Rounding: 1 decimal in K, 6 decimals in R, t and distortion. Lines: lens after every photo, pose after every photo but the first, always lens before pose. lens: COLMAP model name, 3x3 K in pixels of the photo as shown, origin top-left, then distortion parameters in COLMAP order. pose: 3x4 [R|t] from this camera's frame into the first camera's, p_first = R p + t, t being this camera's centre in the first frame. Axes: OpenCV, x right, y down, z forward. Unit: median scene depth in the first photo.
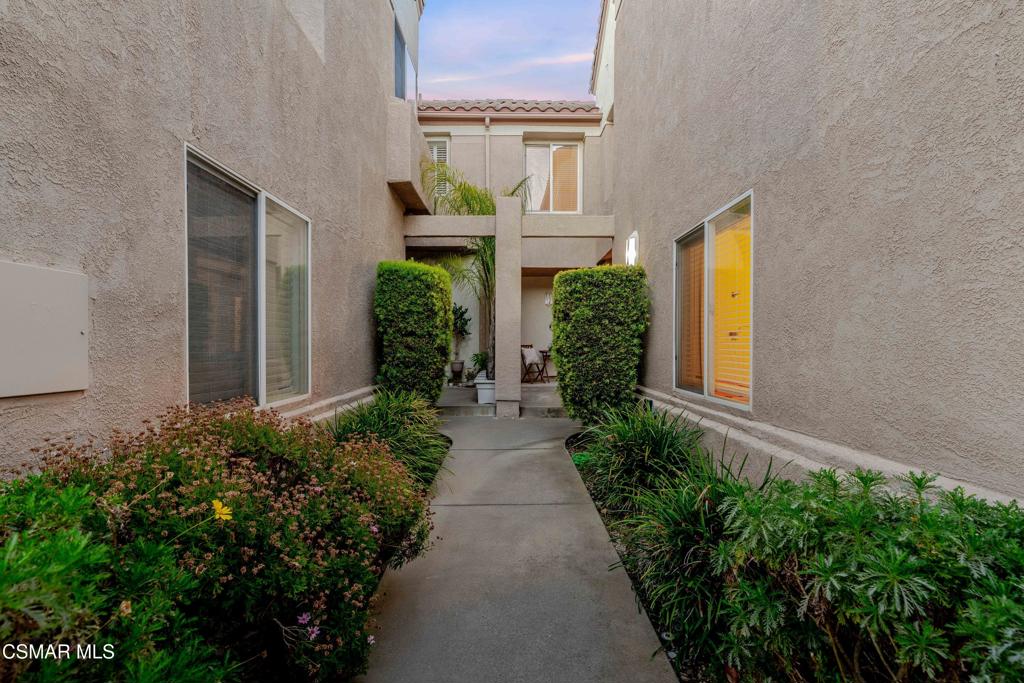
lens RADIAL K [[480.5, 0, 512.7], [0, 480.5, 342.4], [0, 0, 1]] dist [0.001750, 0.000141]
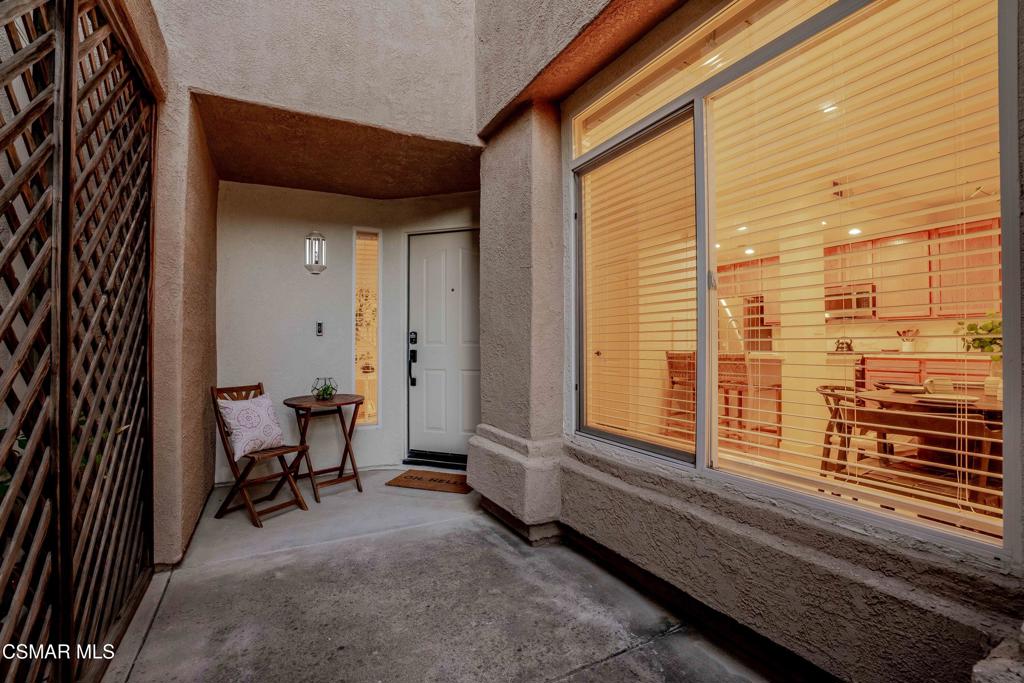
lens RADIAL K [[480.5, 0, 510.8], [0, 480.5, 343.4], [0, 0, 1]] dist [0.001750, 0.000141]
pose [[0.889855, 0.004051, 0.456225, 0.042929], [0.001090, 0.999939, -0.011005, -0.018459], [-0.456242, 0.010290, 0.889796, 0.652167]]
